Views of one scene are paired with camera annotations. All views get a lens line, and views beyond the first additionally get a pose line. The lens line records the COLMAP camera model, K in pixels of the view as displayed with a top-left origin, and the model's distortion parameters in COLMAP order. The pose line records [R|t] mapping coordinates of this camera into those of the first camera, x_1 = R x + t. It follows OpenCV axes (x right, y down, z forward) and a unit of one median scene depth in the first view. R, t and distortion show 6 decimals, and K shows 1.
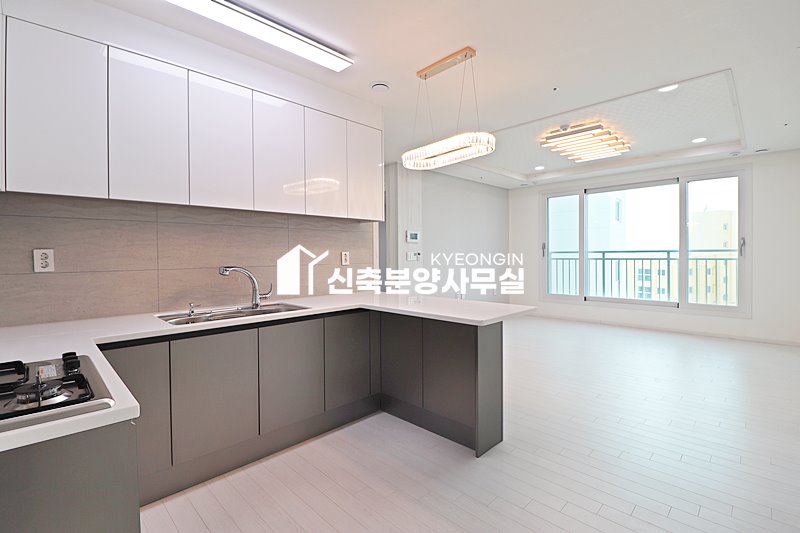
lens RADIAL K [[367.9, 0, 402.6], [0, 367.9, 259.9], [0, 0, 1]] dist [-0.000453, -0.012353]
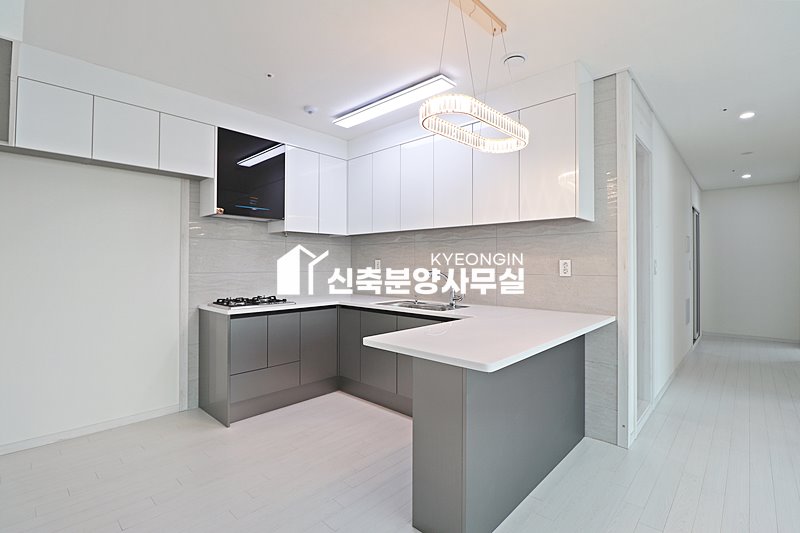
lens RADIAL K [[372.7, 0, 401.0], [0, 372.7, 259.7], [0, 0, 1]] dist [-0.002194, -0.015380]
pose [[0.020292, -0.004509, -0.999784, 0.525052], [-0.017692, 0.999832, -0.004869, -0.010024], [0.999638, 0.017787, 0.020208, 0.508601]]
